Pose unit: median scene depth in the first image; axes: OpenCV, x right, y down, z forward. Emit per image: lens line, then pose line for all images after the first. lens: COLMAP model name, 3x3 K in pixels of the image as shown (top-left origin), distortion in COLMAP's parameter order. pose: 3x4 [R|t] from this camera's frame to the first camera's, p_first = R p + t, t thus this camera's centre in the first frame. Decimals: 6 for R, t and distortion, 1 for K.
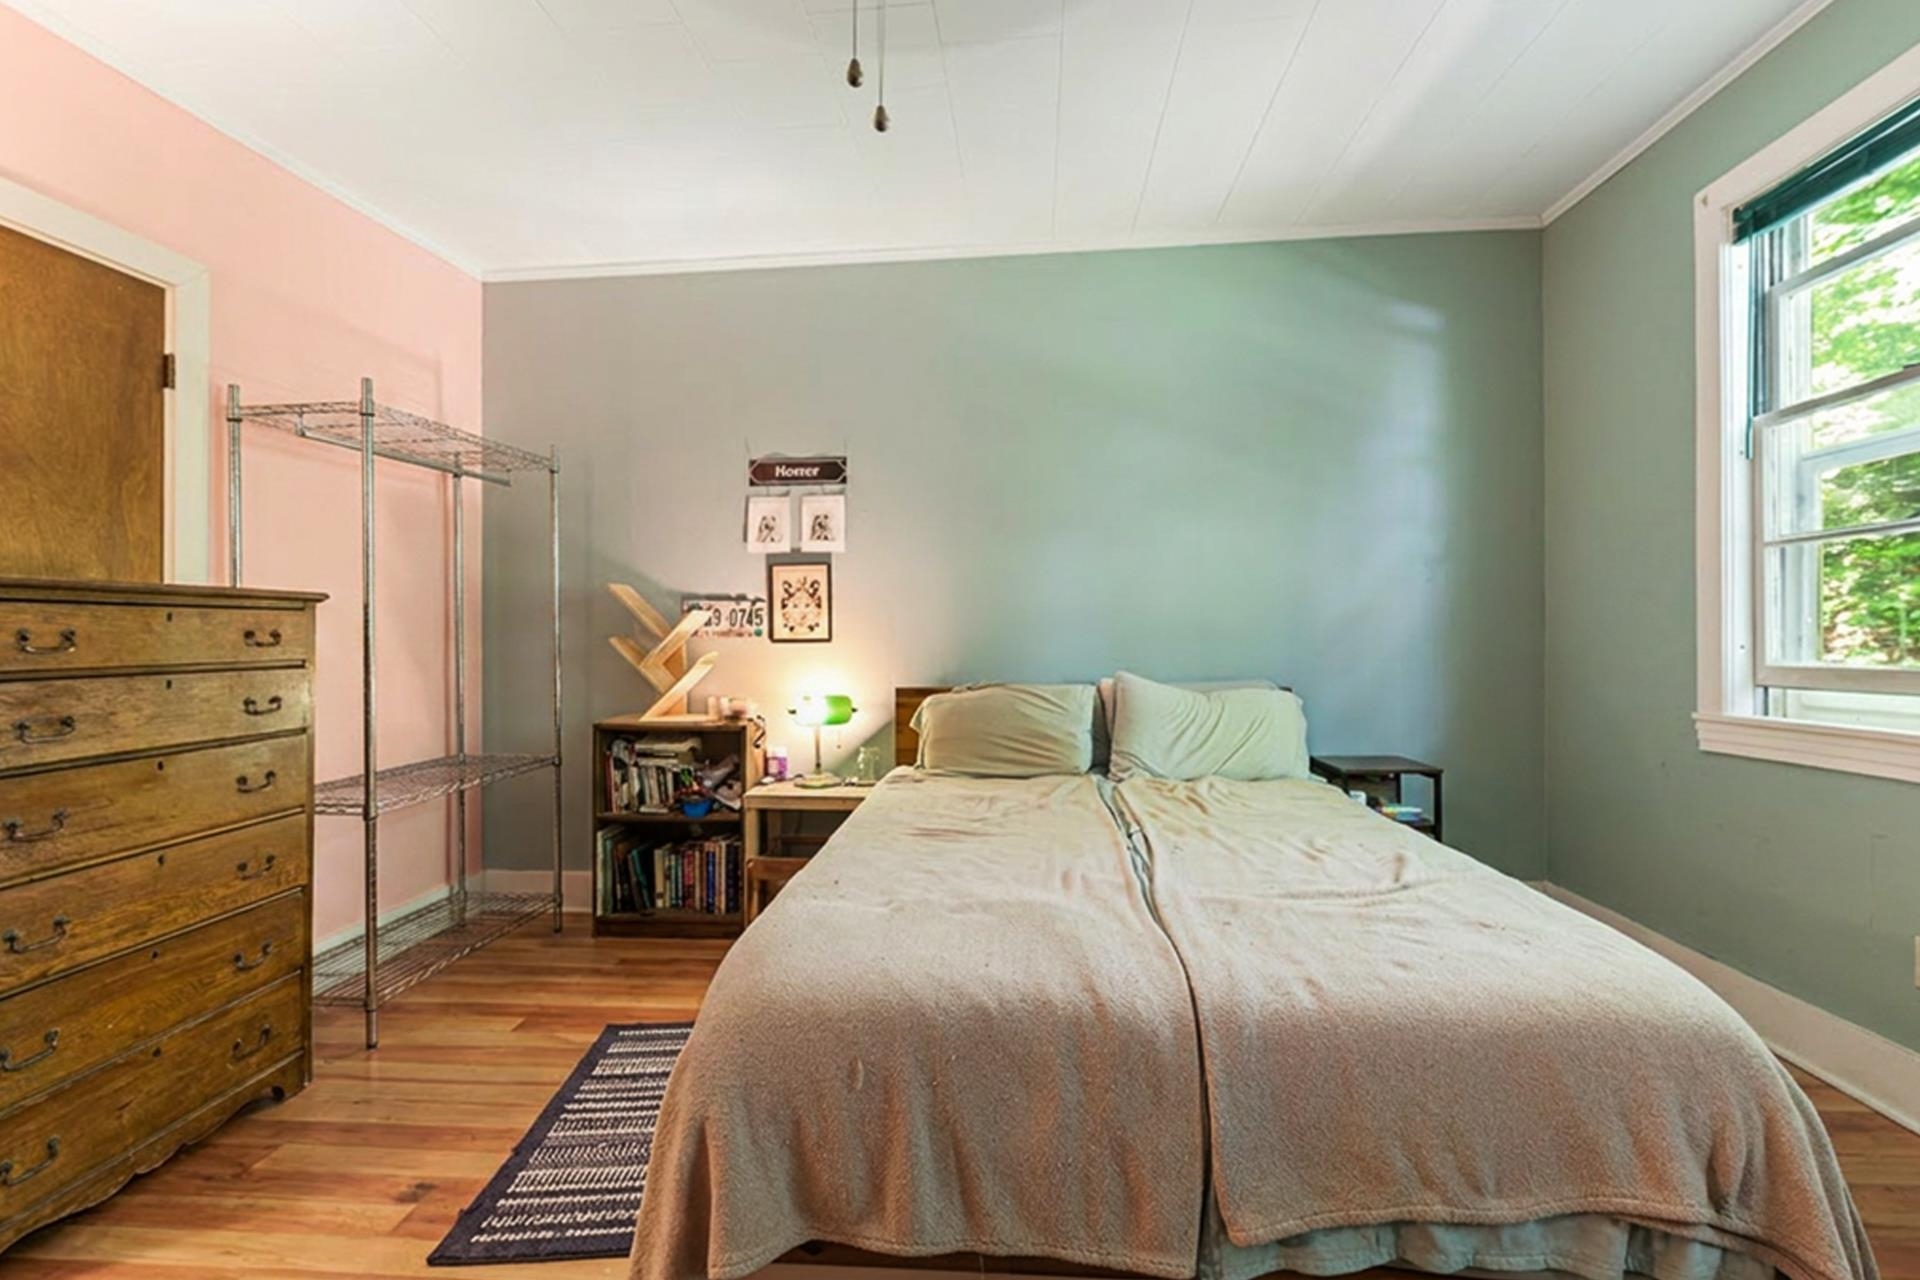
lens RADIAL K [[817.6, 0, 960.0], [0, 817.6, 640.0], [0, 0, 1]] dist [0.000466, 0.000023]
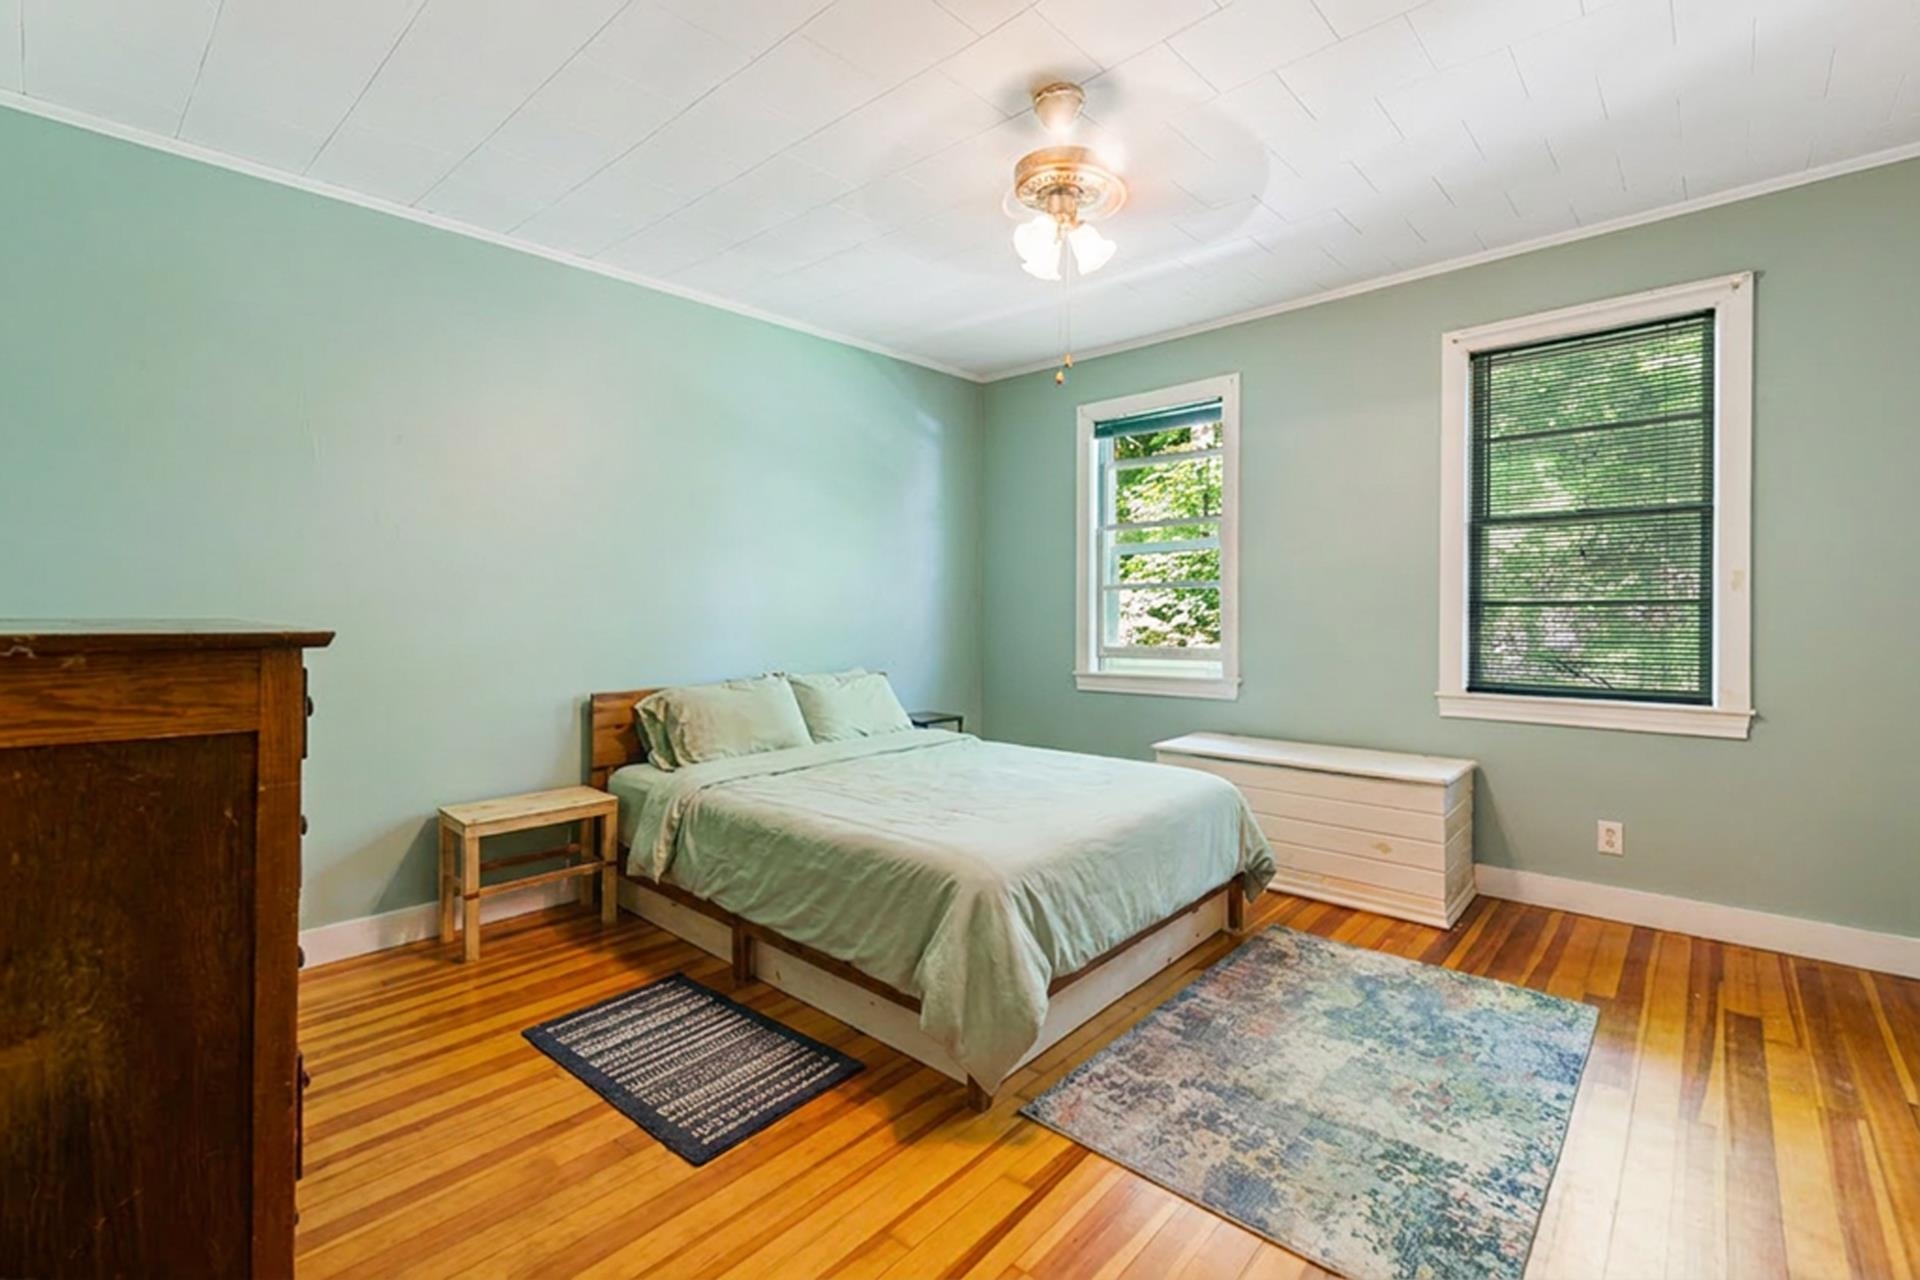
lens RADIAL K [[829.4, 0, 960.0], [0, 829.4, 640.0], [0, 0, 1]] dist [-0.000316, -0.000043]
pose [[0.615020, -0.001670, 0.788510, -0.864193], [-0.003106, 0.999985, 0.004540, 0.005426], [-0.788506, -0.005241, 0.615005, -0.001218]]
